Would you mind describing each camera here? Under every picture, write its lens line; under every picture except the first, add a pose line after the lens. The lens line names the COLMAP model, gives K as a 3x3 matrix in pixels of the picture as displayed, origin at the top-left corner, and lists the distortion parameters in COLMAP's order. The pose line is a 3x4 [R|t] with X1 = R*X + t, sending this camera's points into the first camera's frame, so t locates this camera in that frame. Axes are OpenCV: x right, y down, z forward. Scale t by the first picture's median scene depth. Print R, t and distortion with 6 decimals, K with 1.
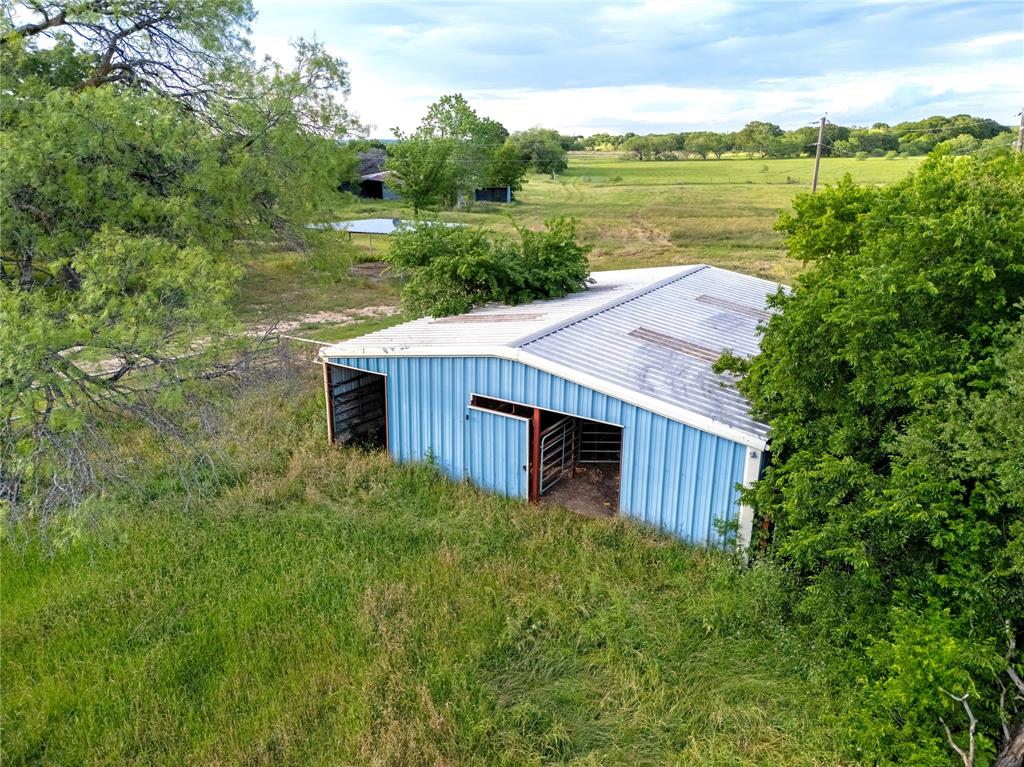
lens RADIAL K [[793.0, 0, 512.5], [0, 793.0, 384.0], [0, 0, 1]] dist [0.015045, -0.010060]
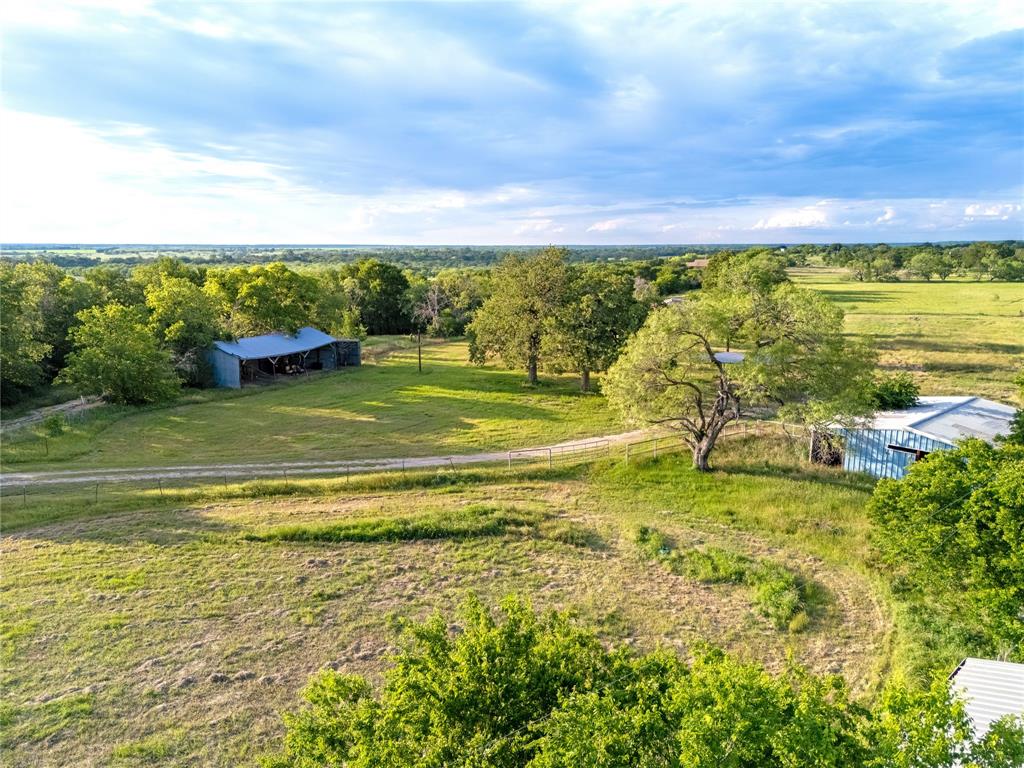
lens RADIAL K [[793.0, 0, 511.0], [0, 793.0, 384.7], [0, 0, 1]] dist [0.015045, -0.010060]
pose [[0.970983, 0.050522, -0.233753, -0.157432], [-0.079402, 0.990090, -0.115832, 0.053057], [0.225584, 0.131032, 0.965372, -0.440217]]
